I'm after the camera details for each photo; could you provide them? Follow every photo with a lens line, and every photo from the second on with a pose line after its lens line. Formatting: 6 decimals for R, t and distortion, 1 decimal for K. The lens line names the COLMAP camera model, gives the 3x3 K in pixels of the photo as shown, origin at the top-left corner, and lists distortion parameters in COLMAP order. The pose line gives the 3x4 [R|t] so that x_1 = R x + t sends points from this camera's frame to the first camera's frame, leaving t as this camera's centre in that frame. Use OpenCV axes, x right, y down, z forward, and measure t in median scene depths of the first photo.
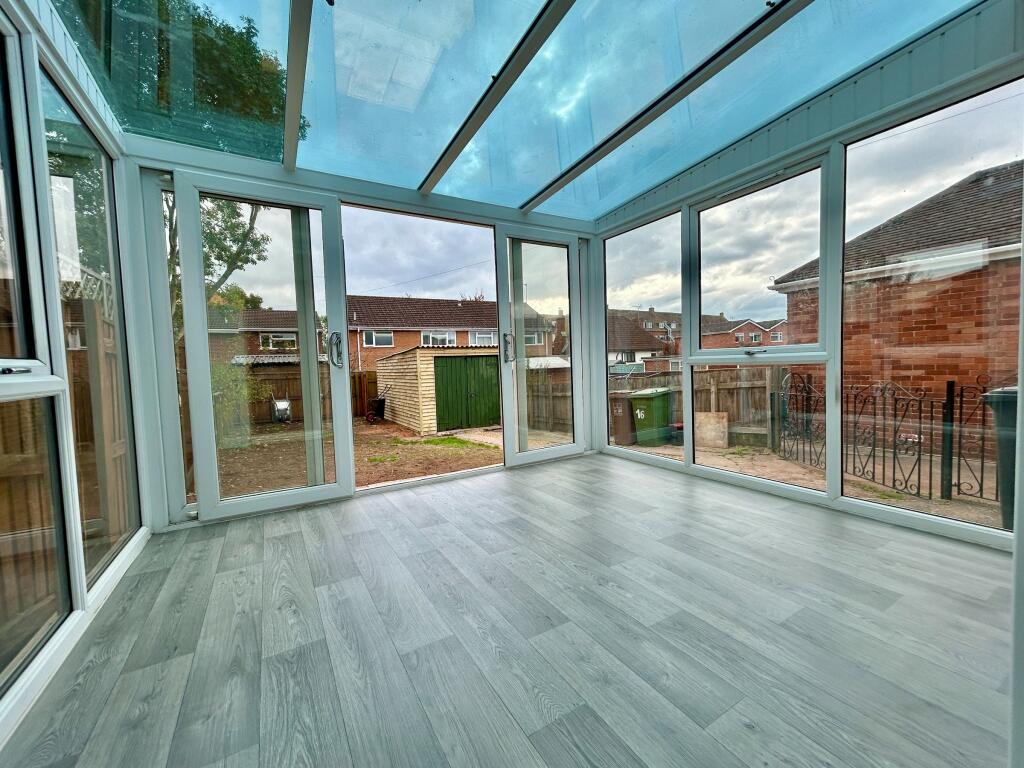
lens RADIAL K [[411.7, 0, 515.1], [0, 411.7, 384.5], [0, 0, 1]] dist [-0.005990, 0.000436]
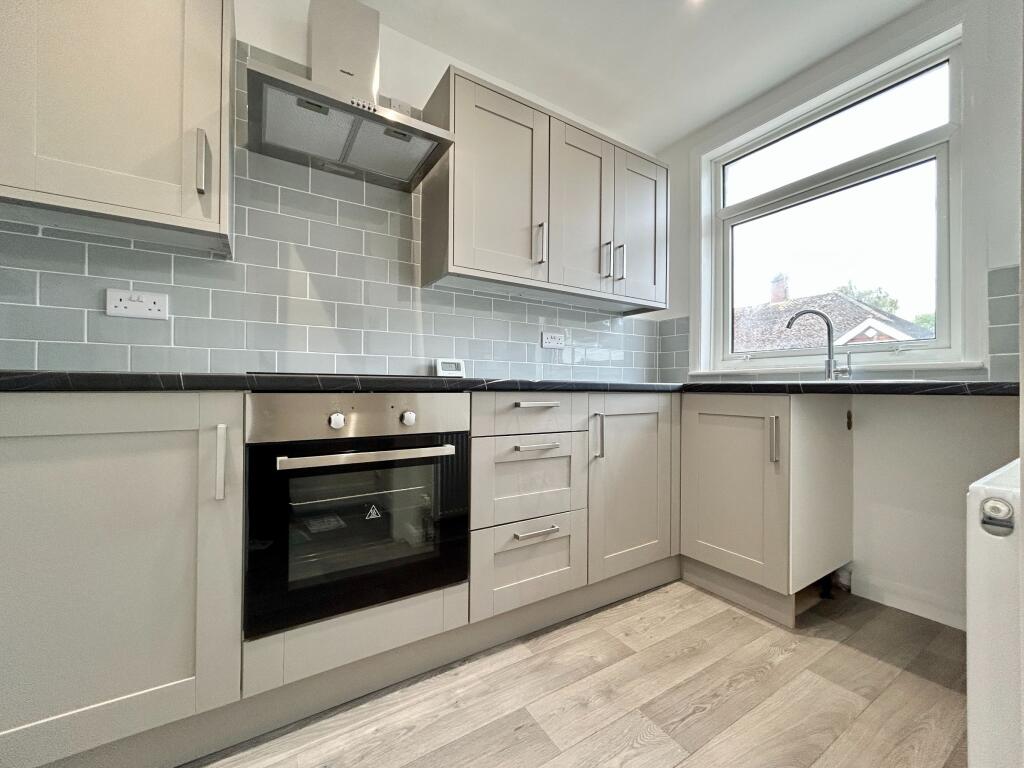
lens RADIAL K [[411.7, 0, 516.4], [0, 411.7, 385.2], [0, 0, 1]] dist [-0.005990, 0.000436]
pose [[-0.029307, 0.041501, 0.998709, -1.756817], [0.051996, 0.997848, -0.039939, -0.039015], [-0.998217, 0.050758, -0.031402, 1.020219]]
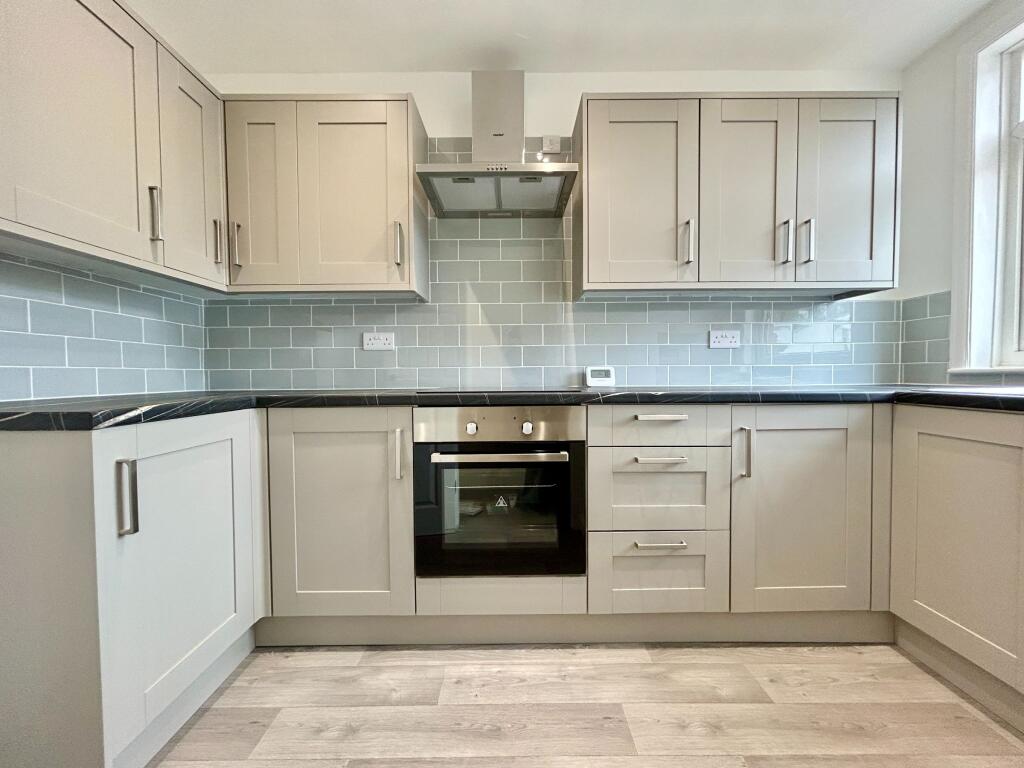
lens RADIAL K [[411.7, 0, 512.8], [0, 411.7, 386.1], [0, 0, 1]] dist [-0.005990, 0.000436]
pose [[0.511041, 0.006492, 0.859532, -1.793204], [0.038329, 0.998805, -0.030333, -0.097040], [-0.858701, 0.048446, 0.510181, 0.687356]]
